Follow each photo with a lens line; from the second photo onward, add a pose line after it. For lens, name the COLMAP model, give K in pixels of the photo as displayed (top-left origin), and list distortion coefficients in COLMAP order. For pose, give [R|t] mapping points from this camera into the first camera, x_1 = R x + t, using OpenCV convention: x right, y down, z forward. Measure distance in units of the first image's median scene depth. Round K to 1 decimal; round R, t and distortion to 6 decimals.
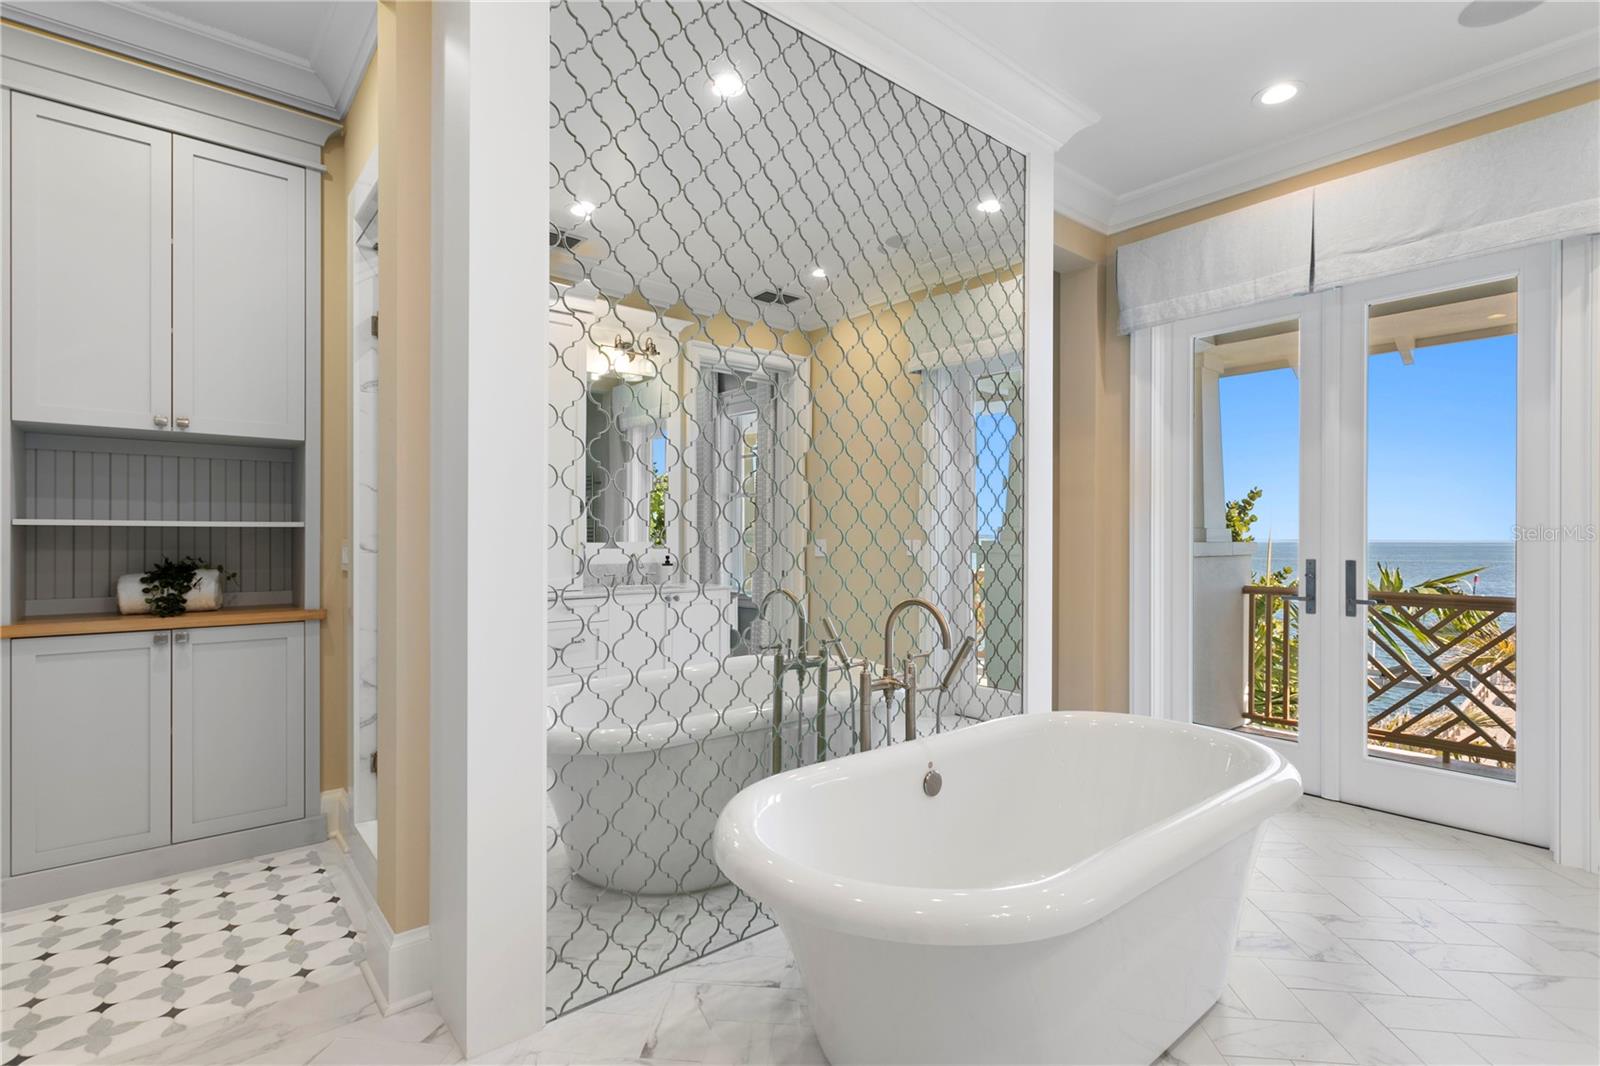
lens RADIAL K [[757.7, 0, 781.2], [0, 757.7, 535.0], [0, 0, 1]] dist [0.003290, 0.000360]
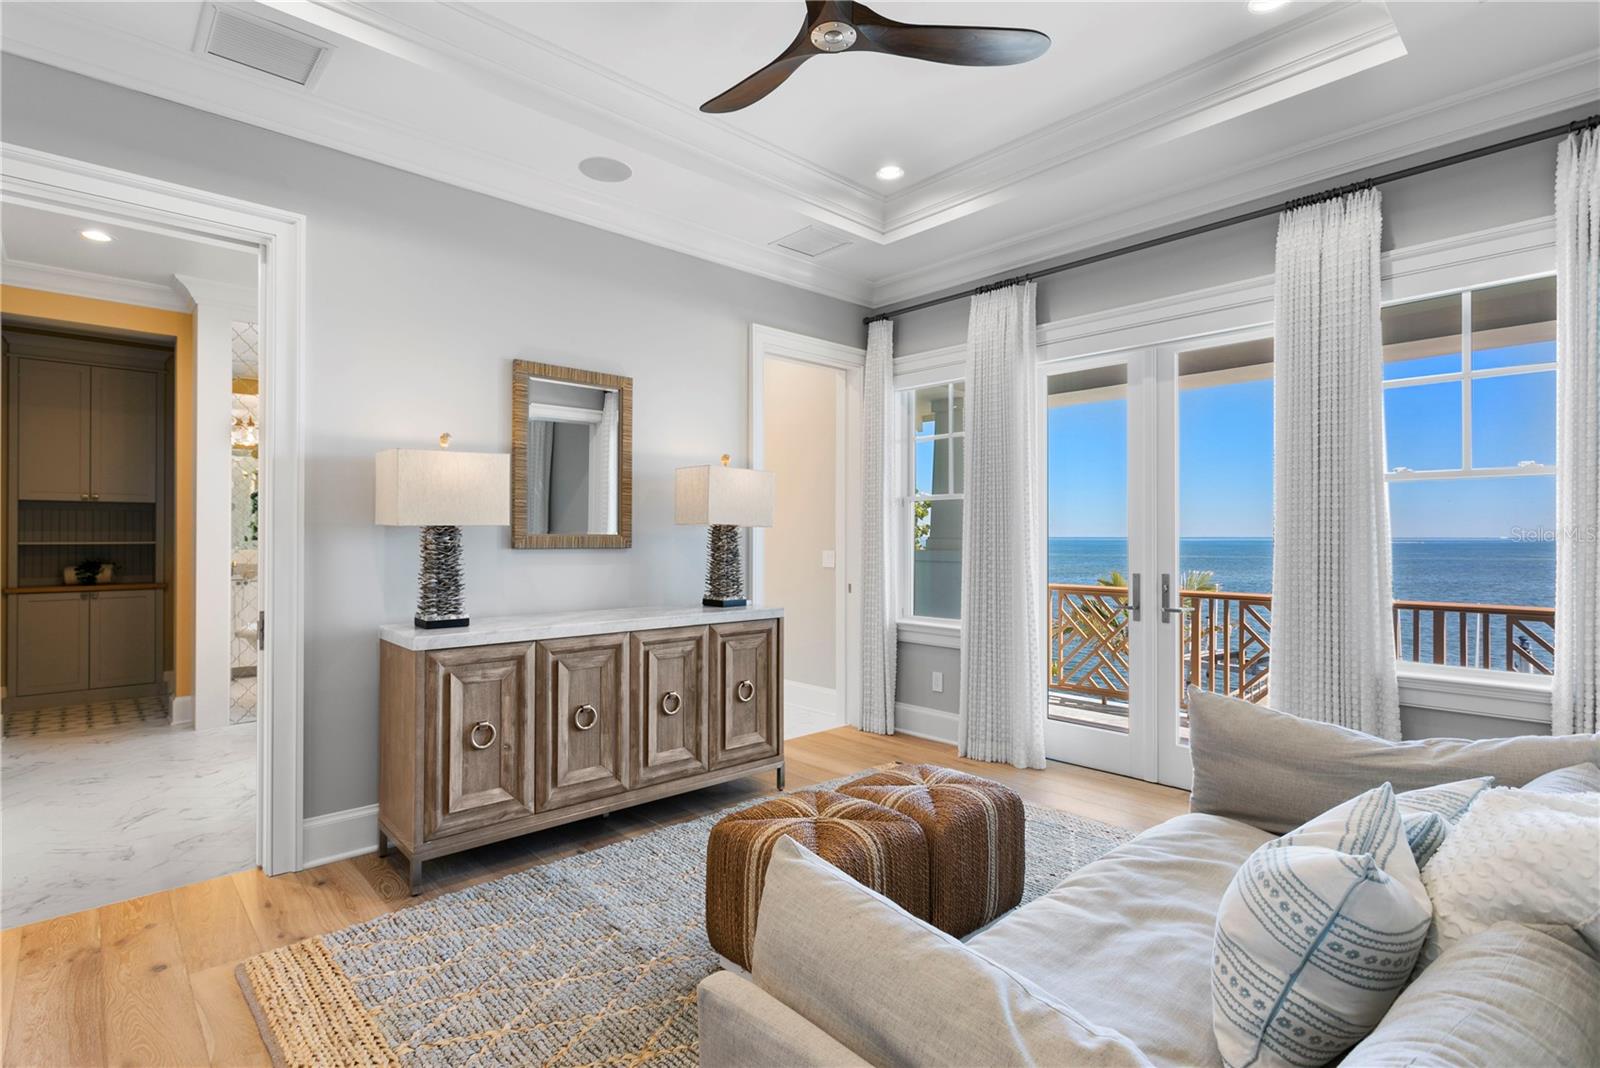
lens RADIAL K [[789.4, 0, 800.8], [0, 789.4, 556.7], [0, 0, 1]] dist [-0.003030, -0.000653]
pose [[0.998745, 0.002155, 0.050029, 0.142950], [-0.002468, 0.999978, 0.006189, 0.000807], [-0.050014, -0.006305, 0.998729, -0.172819]]
